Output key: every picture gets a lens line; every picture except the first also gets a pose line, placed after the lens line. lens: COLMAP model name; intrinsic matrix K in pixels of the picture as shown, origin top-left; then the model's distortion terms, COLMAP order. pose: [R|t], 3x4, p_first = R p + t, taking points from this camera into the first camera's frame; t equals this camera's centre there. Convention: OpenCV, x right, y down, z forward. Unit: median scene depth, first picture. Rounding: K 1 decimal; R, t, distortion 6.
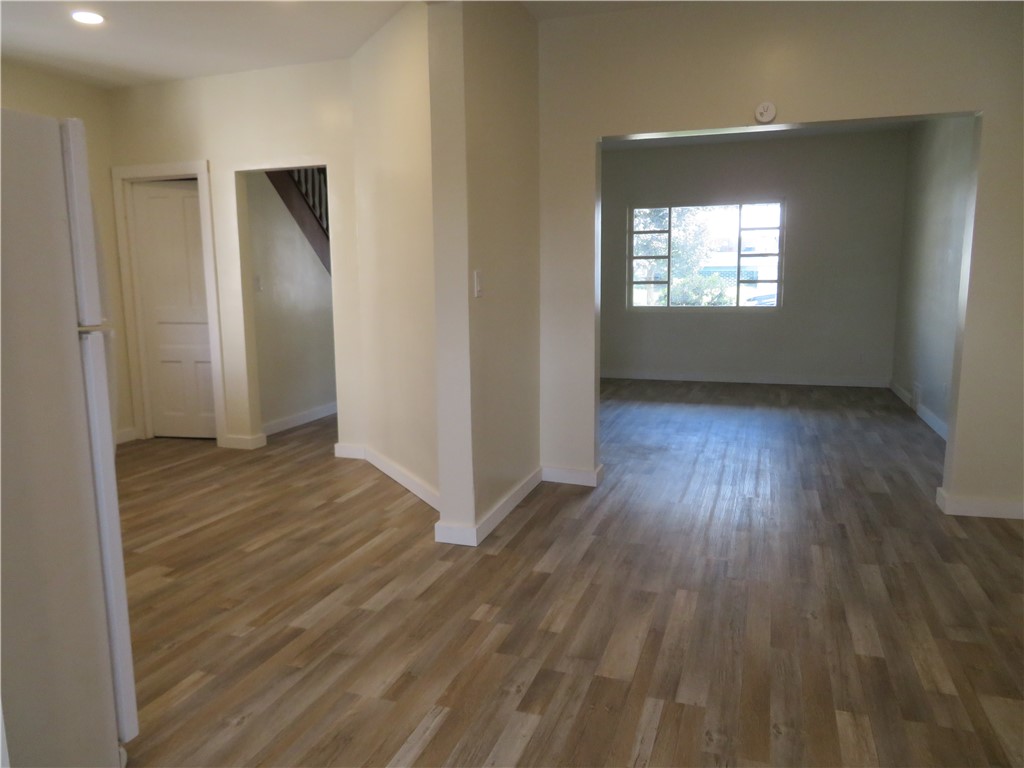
lens RADIAL K [[741.5, 0, 510.2], [0, 741.5, 385.3], [0, 0, 1]] dist [-0.013070, 0.017435]
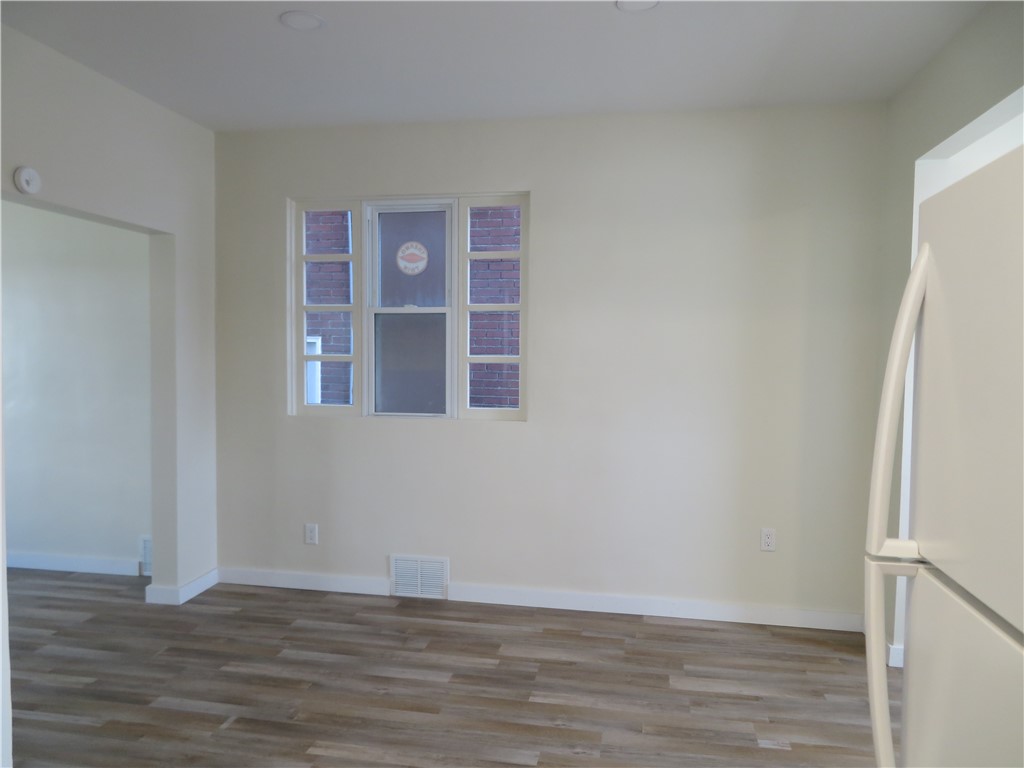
lens RADIAL K [[741.5, 0, 509.9], [0, 741.5, 383.9], [0, 0, 1]] dist [-0.013070, 0.017435]
pose [[-0.162911, -0.043606, 0.985677, -0.762534], [0.134530, 0.988711, 0.065975, -0.211625], [-0.977426, 0.143352, -0.155206, 0.976472]]
